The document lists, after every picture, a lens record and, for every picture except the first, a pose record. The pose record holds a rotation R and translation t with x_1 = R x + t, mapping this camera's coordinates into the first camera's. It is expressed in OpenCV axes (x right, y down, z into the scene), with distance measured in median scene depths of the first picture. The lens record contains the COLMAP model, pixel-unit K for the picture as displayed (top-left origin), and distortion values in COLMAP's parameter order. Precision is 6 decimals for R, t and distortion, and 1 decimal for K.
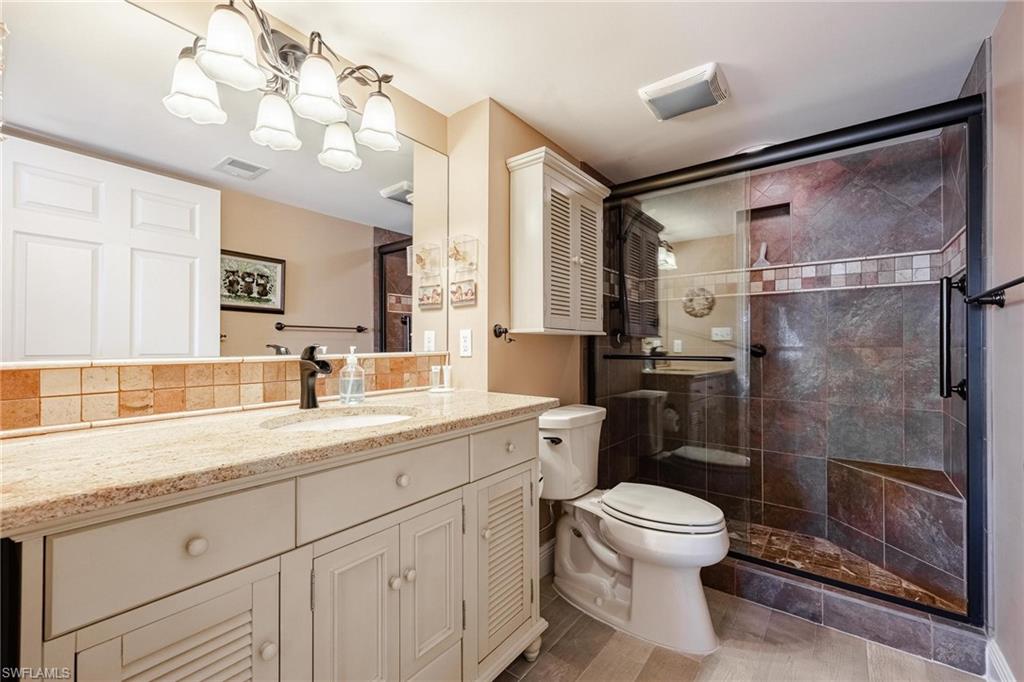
lens RADIAL K [[413.3, 0, 512.2], [0, 413.3, 343.9], [0, 0, 1]] dist [0.002611, 0.000179]
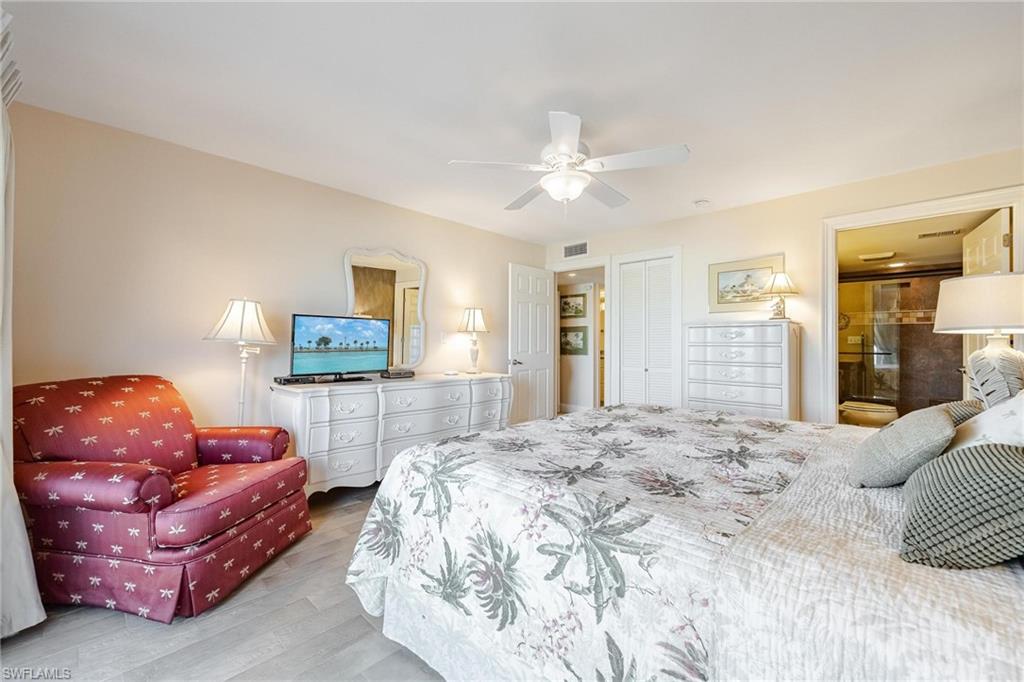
lens RADIAL K [[413.3, 0, 511.8], [0, 413.3, 337.3], [0, 0, 1]] dist [0.002611, 0.000179]
pose [[0.994229, 0.011781, -0.106627, -1.205209], [-0.012509, 0.999903, -0.006163, -0.012708], [0.106544, 0.007461, 0.994280, -1.420805]]
